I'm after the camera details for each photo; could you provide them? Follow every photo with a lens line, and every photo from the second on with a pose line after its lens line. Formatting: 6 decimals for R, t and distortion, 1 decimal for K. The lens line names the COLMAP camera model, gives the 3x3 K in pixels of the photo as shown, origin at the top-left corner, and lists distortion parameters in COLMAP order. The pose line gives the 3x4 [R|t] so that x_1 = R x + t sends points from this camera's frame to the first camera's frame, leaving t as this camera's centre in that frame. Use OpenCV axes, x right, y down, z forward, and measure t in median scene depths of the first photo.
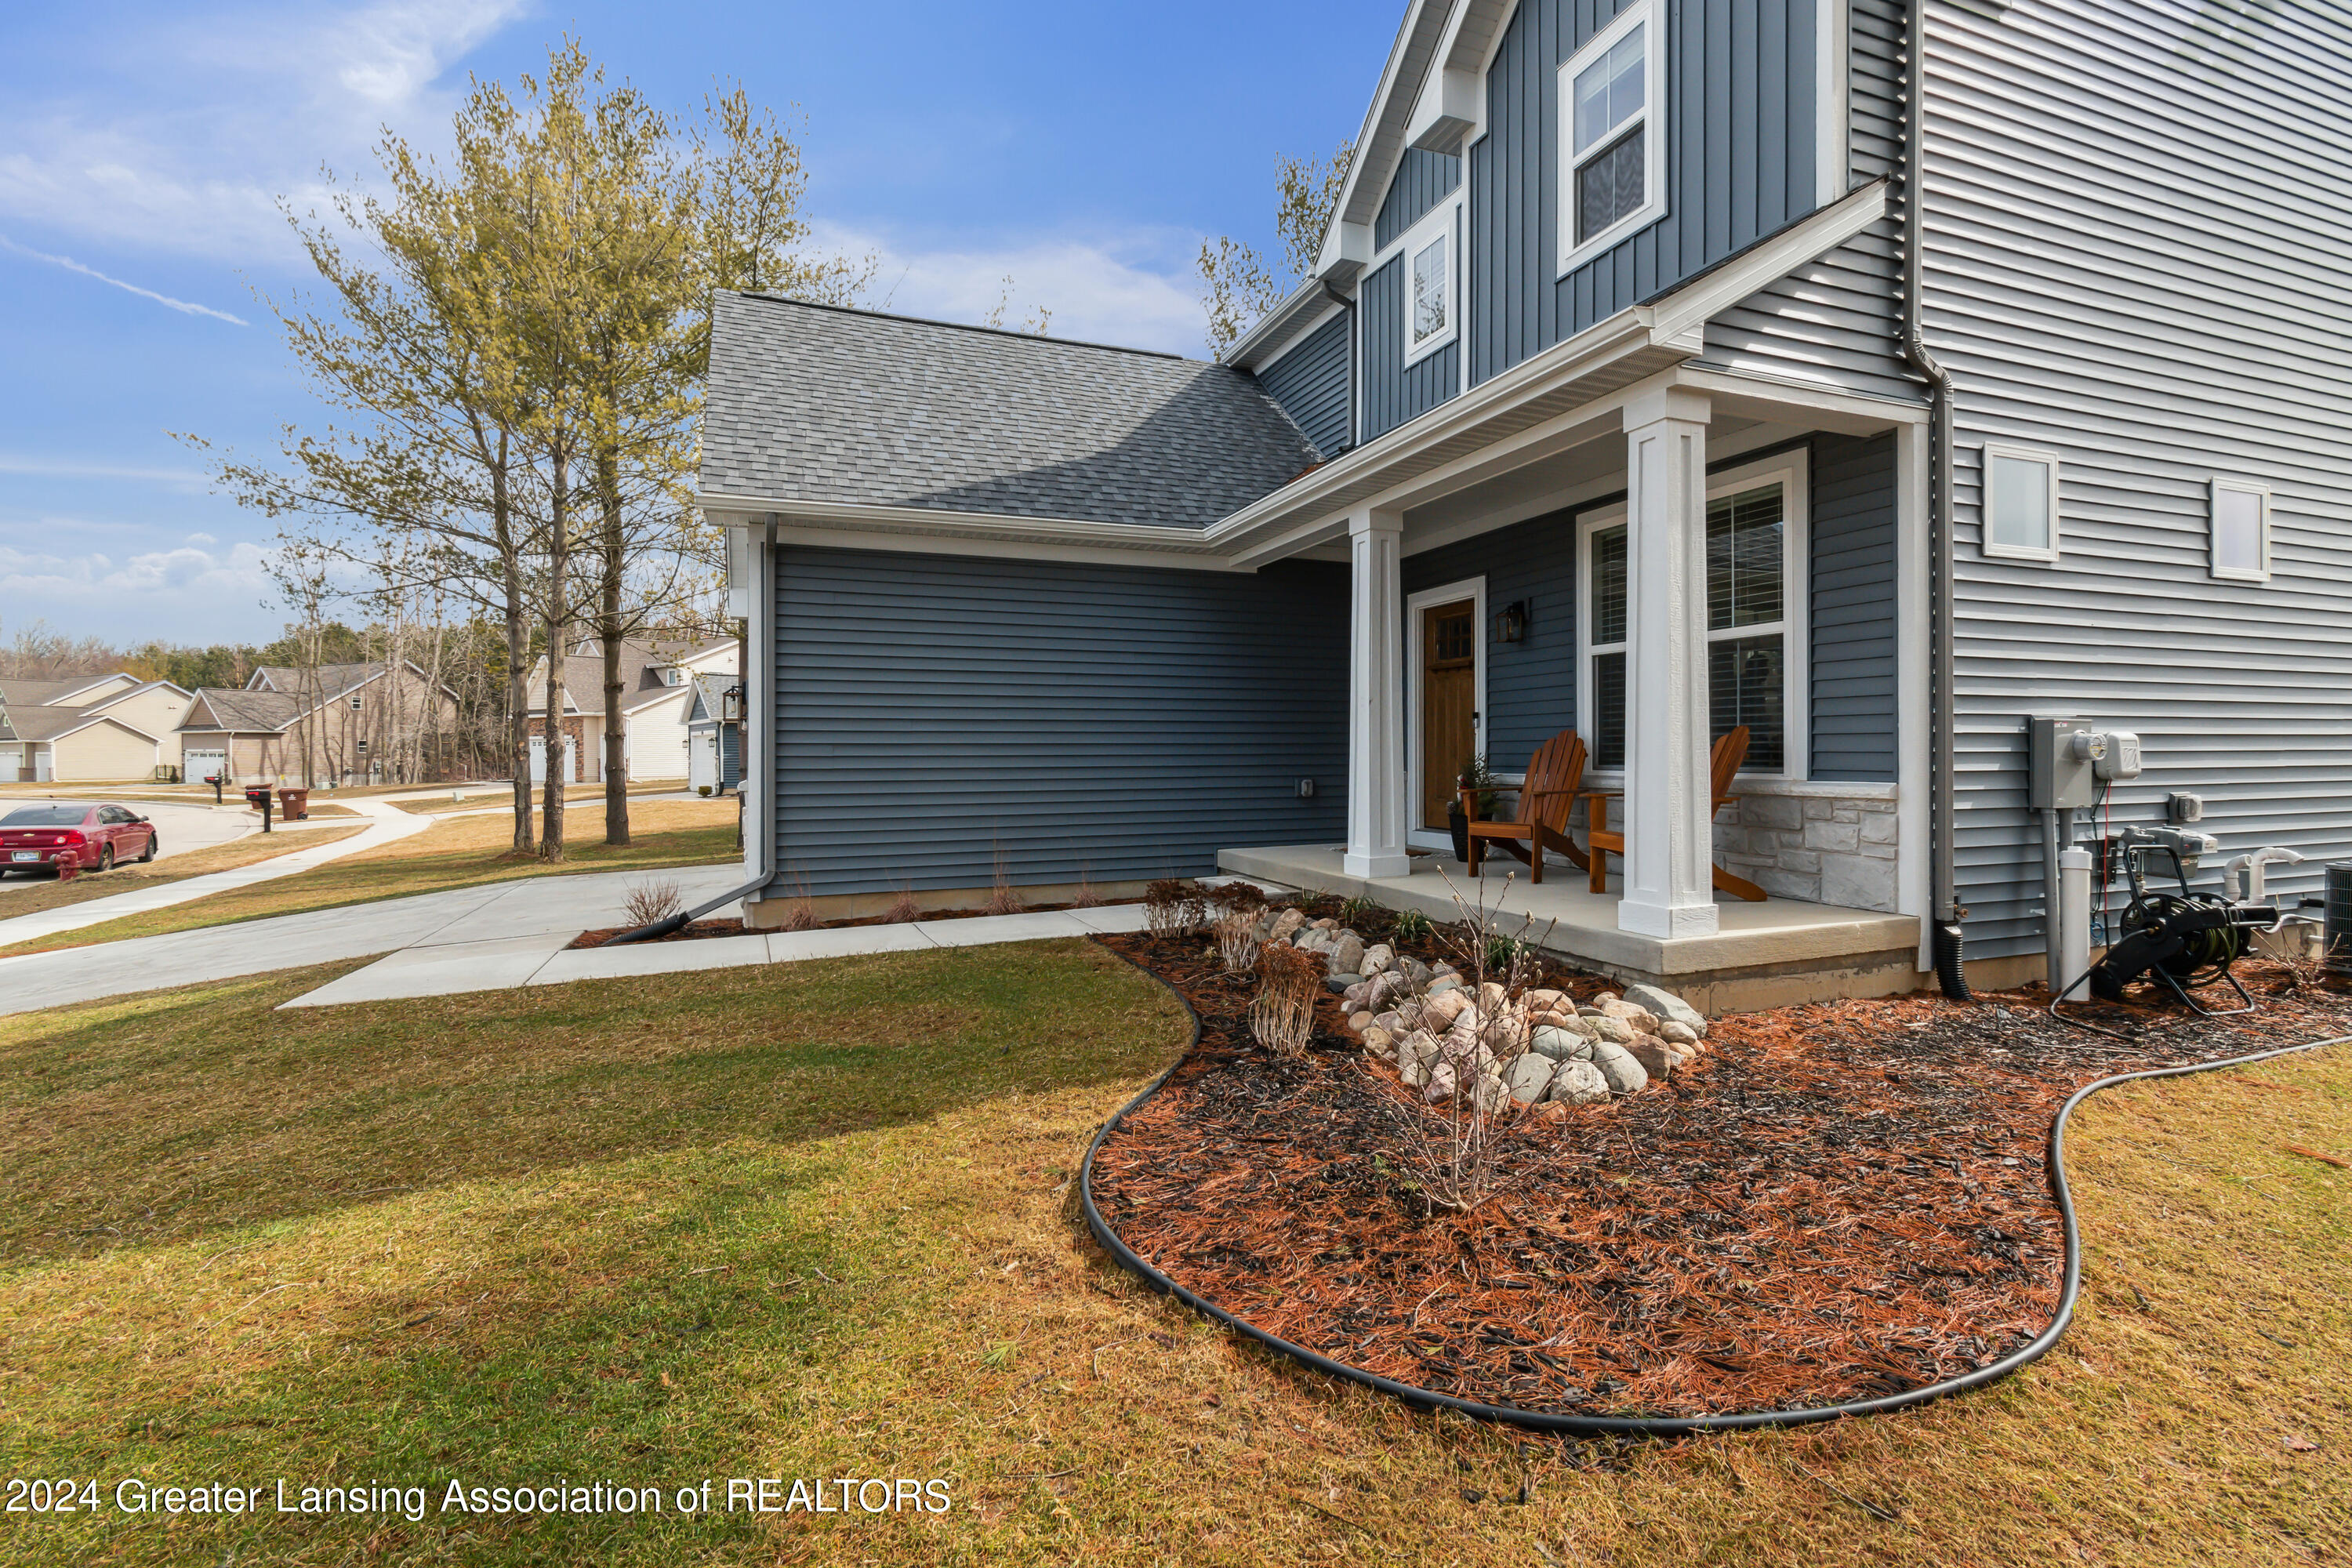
lens RADIAL K [[1092.1, 0, 1174.8], [0, 1092.1, 770.8], [0, 0, 1]] dist [-0.002413, -0.000261]
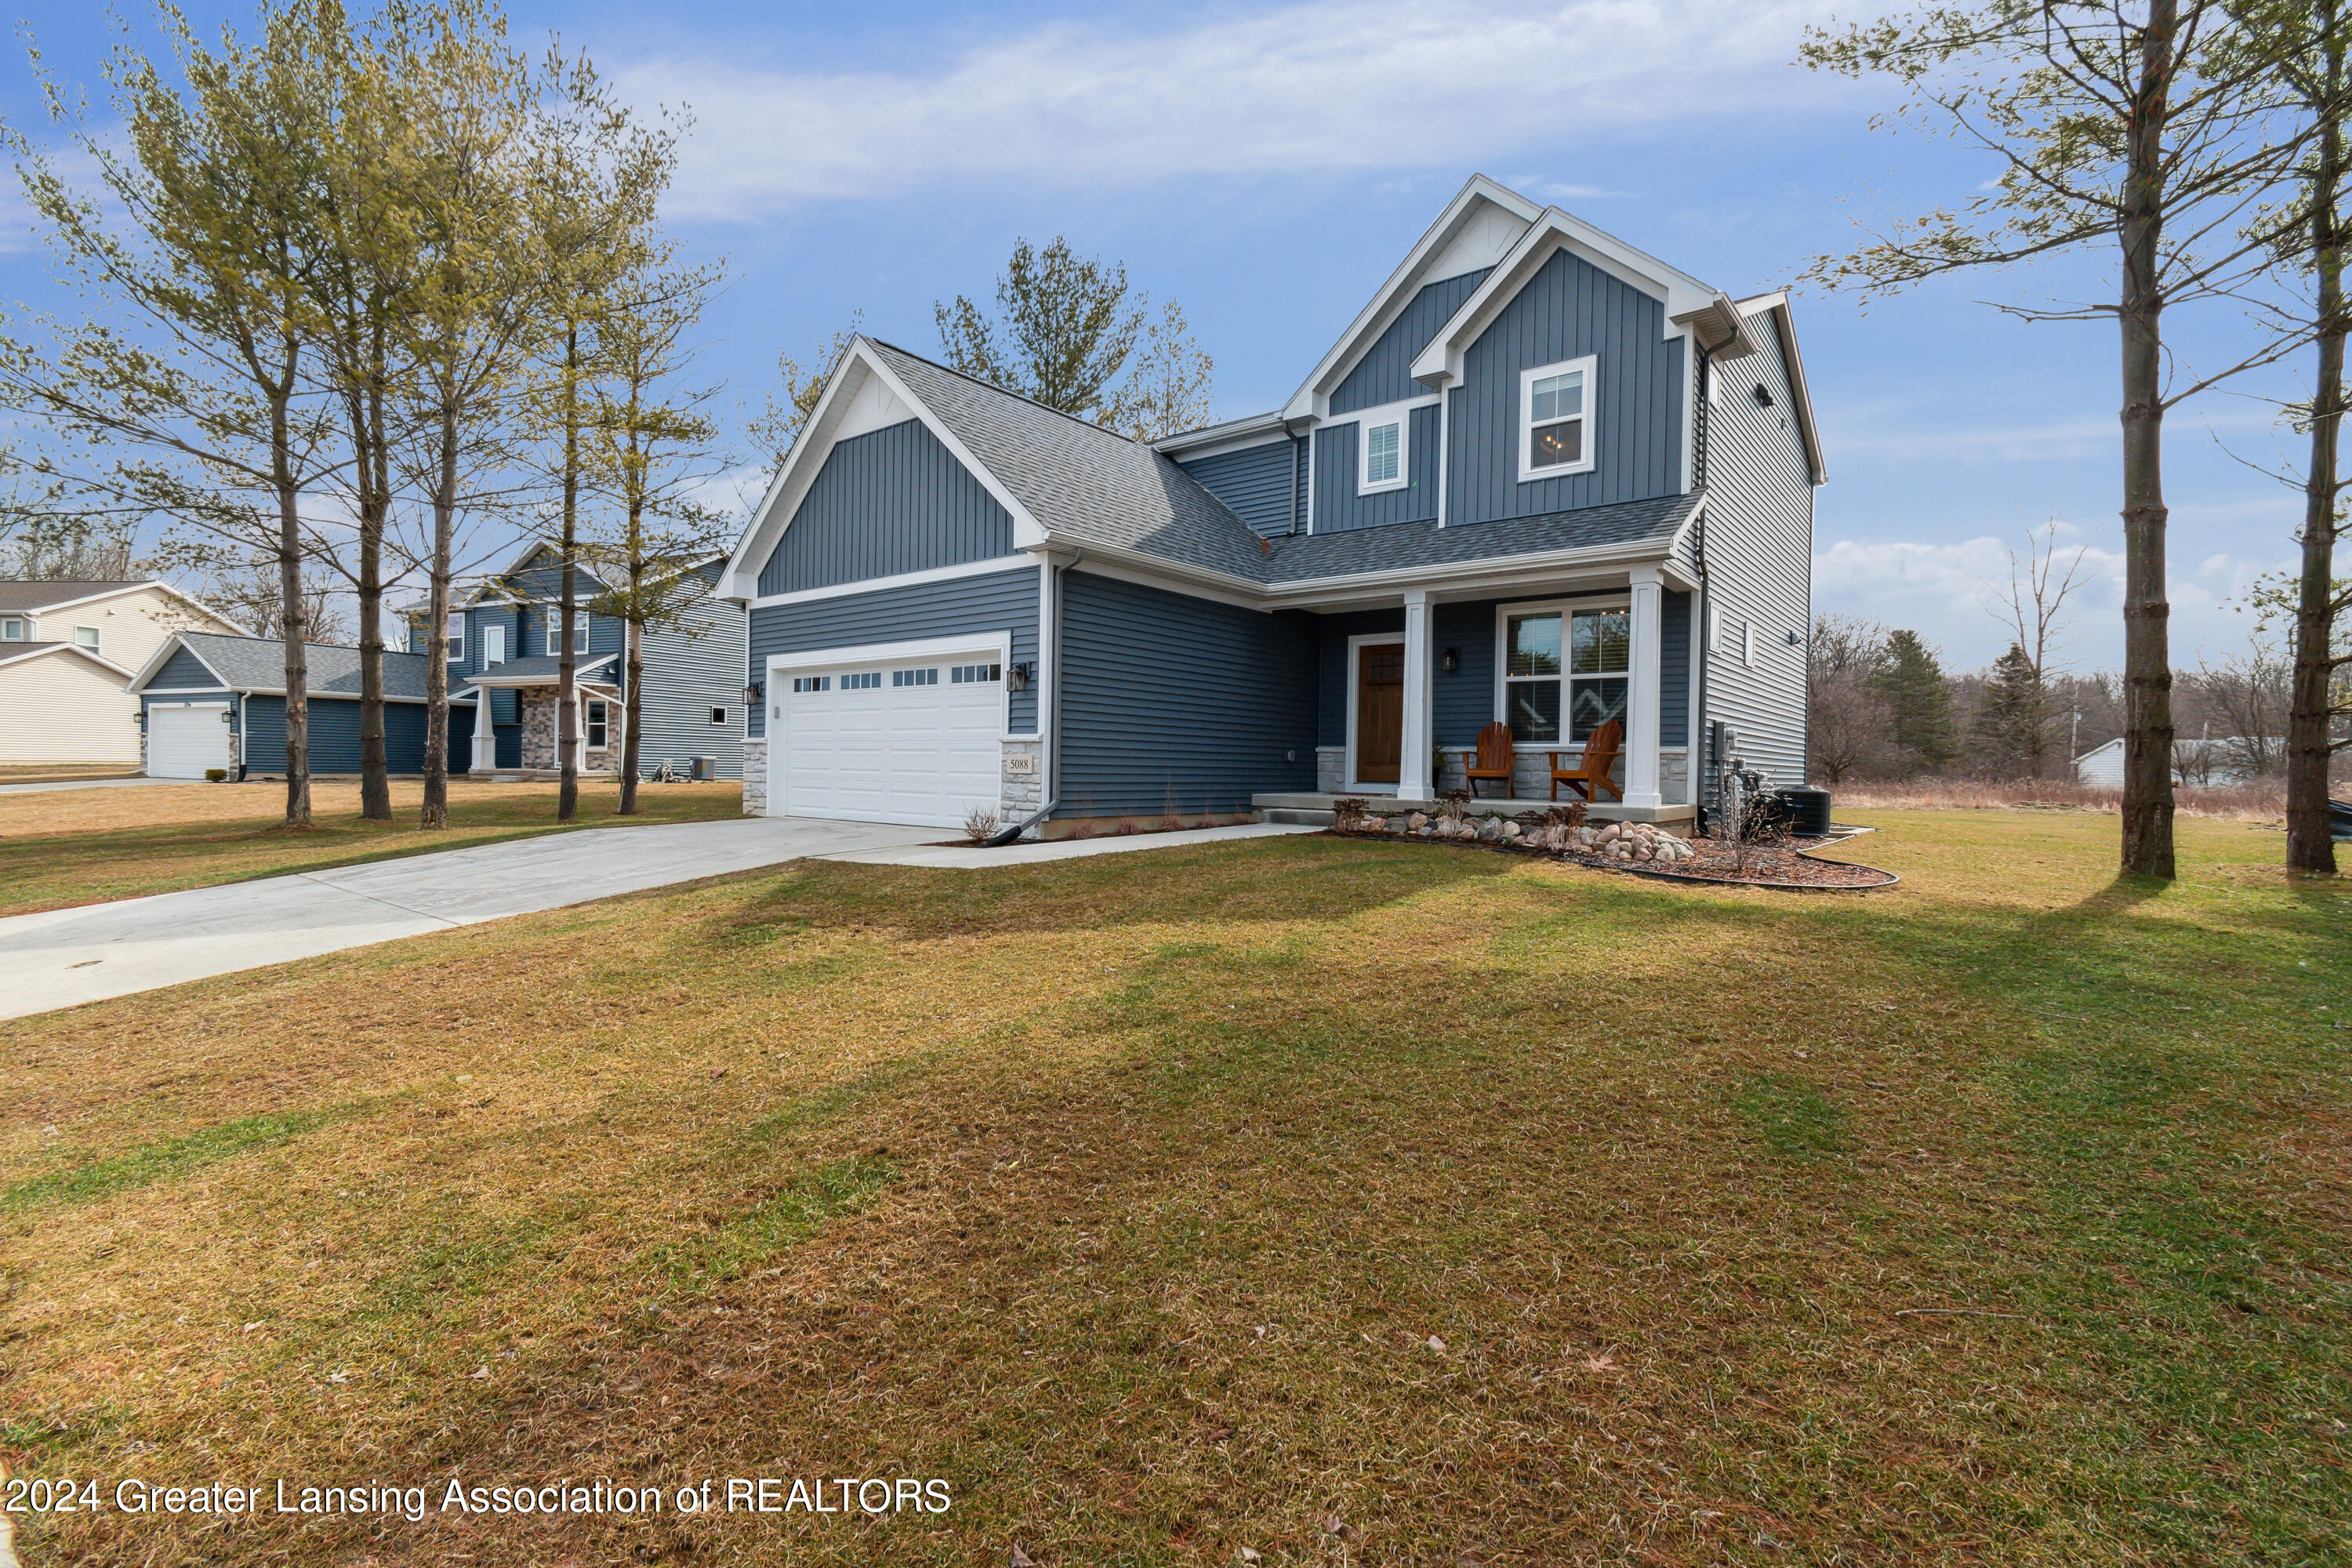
lens RADIAL K [[1064.8, 0, 1176.0], [0, 1064.8, 784.0], [0, 0, 1]] dist [0.003085, 0.000179]
pose [[0.867465, 0.012686, 0.497336, -1.047587], [-0.013987, 0.999902, -0.001108, 0.081718], [-0.497301, -0.005995, 0.867557, -0.303570]]
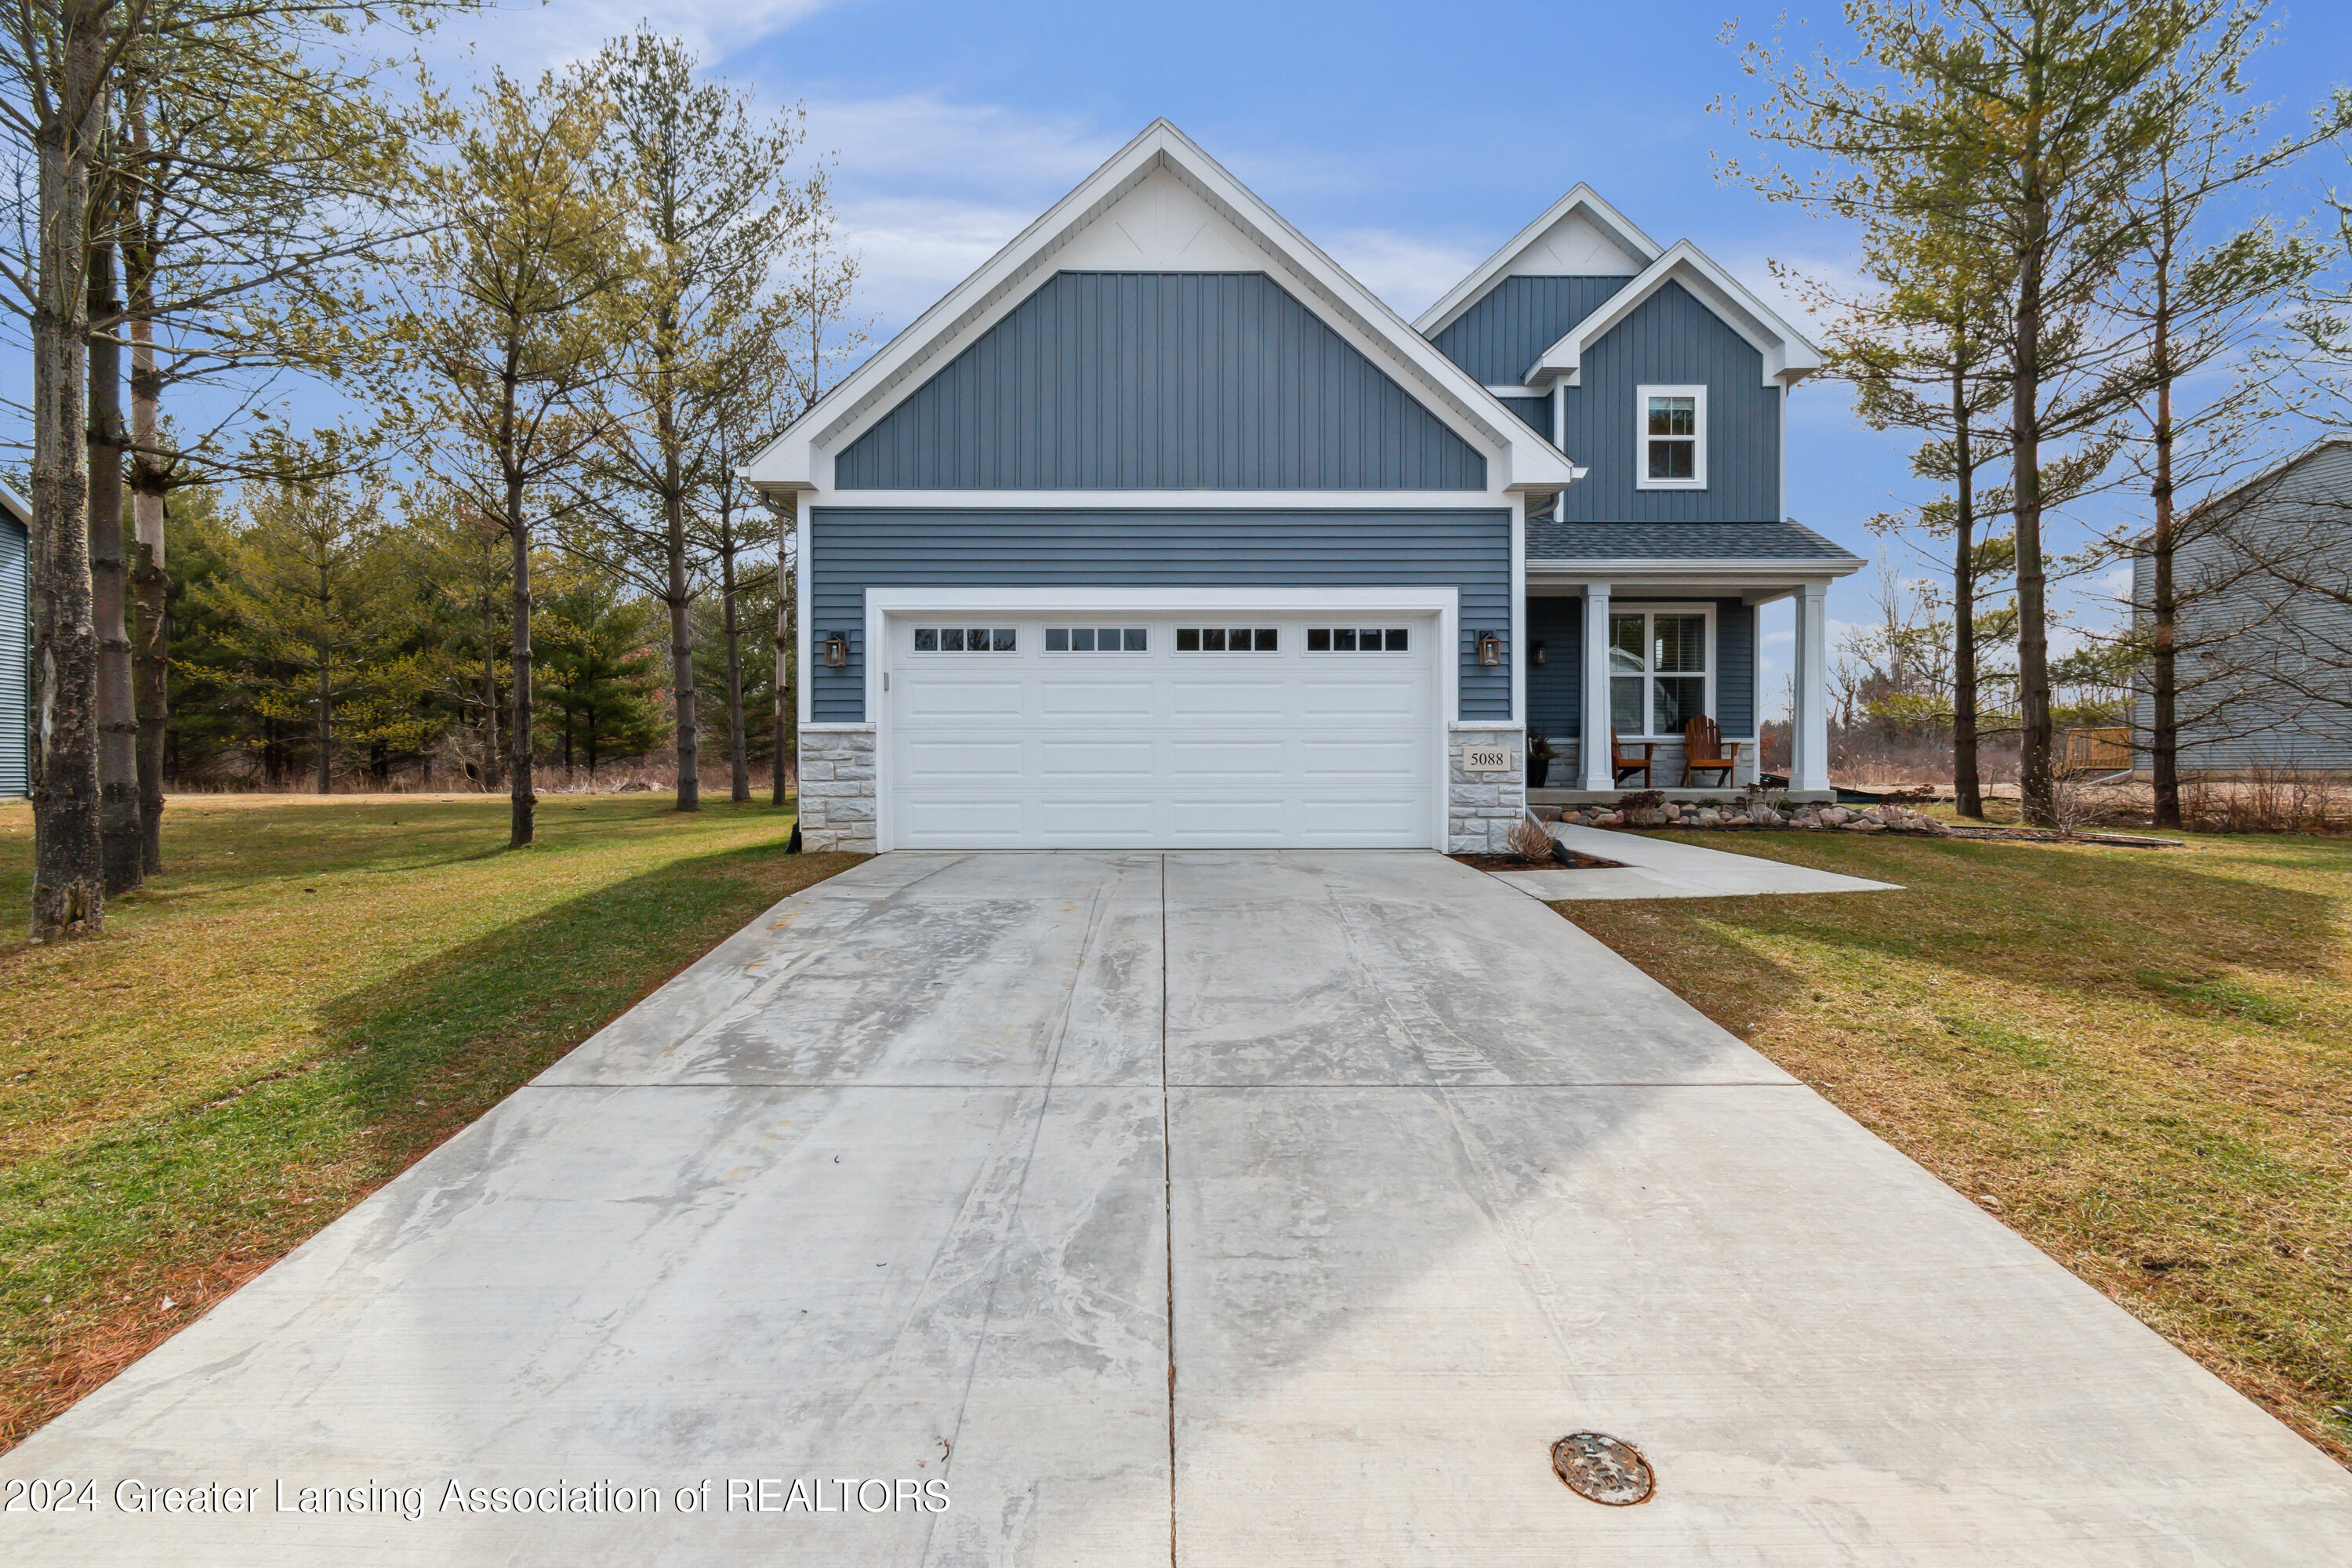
lens RADIAL K [[1074.6, 0, 1160.7], [0, 1074.6, 779.4], [0, 0, 1]] dist [0.002223, -0.001541]
pose [[0.352129, -0.004232, 0.935942, -1.765970], [0.013339, 0.999911, -0.000498, 0.072761], [-0.935857, 0.012659, 0.352154, 1.098030]]
